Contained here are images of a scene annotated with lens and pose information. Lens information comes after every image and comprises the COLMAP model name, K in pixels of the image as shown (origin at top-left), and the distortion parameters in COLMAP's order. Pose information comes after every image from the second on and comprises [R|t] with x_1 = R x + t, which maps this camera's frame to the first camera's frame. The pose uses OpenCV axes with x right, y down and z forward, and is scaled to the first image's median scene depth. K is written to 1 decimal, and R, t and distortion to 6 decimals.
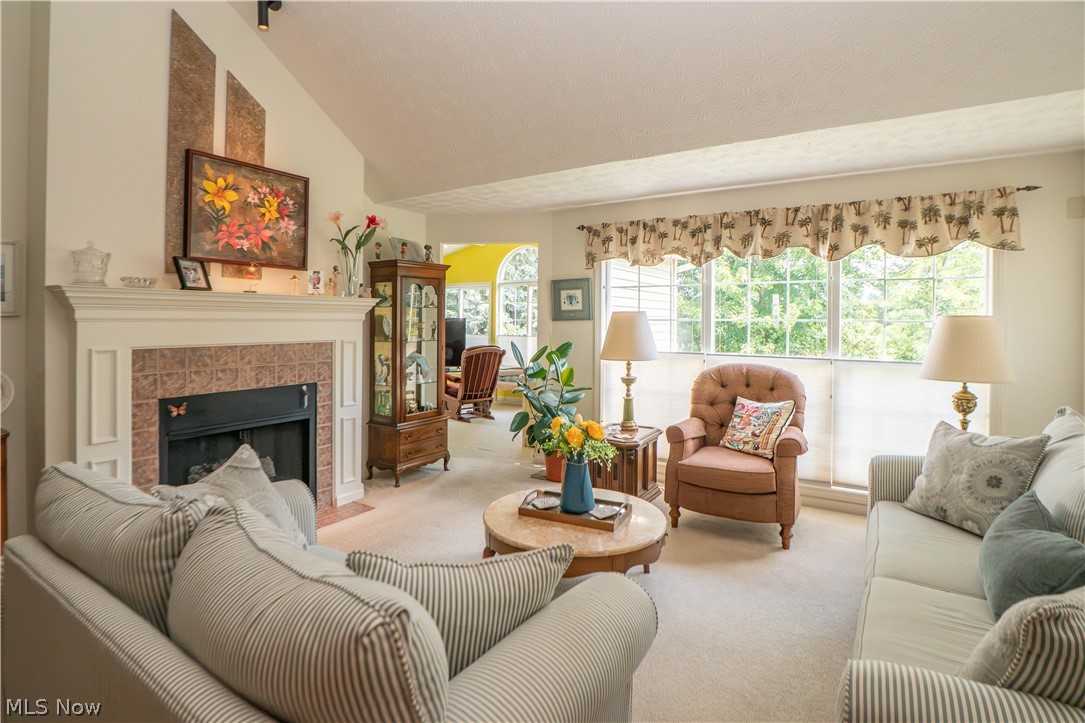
lens RADIAL K [[532.2, 0, 536.6], [0, 532.2, 334.4], [0, 0, 1]] dist [-0.026775, 0.000488]
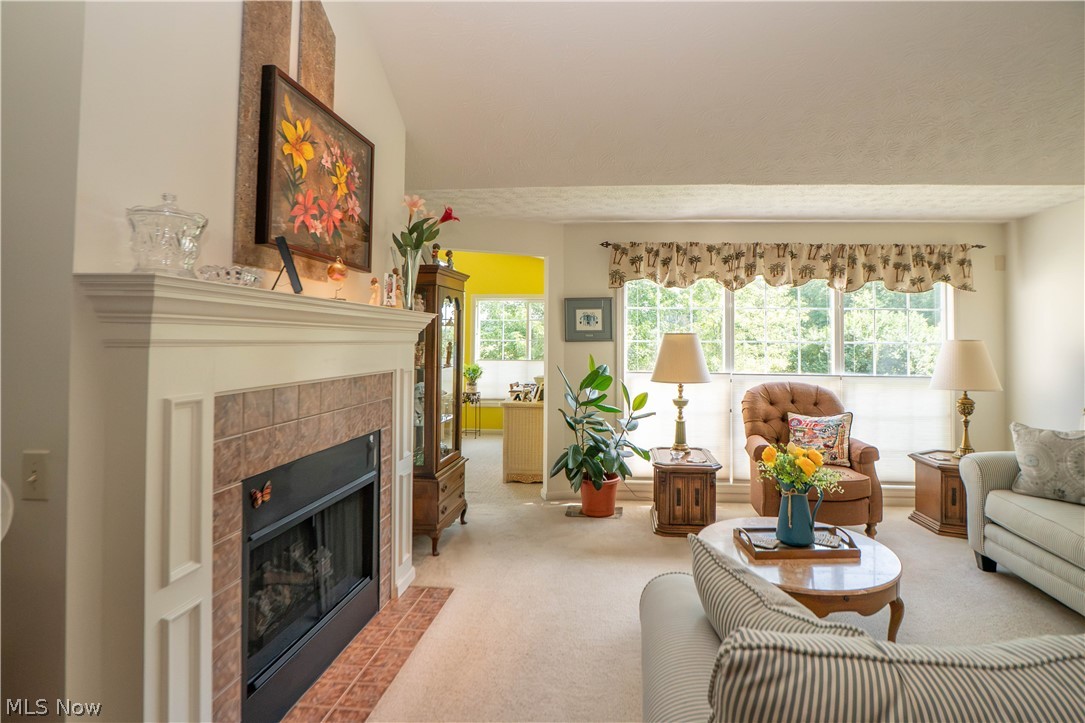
lens RADIAL K [[532.2, 0, 536.6], [0, 532.2, 334.4], [0, 0, 1]] dist [-0.026775, 0.000488]
pose [[0.883652, 0.007531, 0.468083, -0.603623], [0.007851, 0.999492, -0.030903, -0.014246], [-0.468078, 0.030983, 0.883144, 0.284317]]
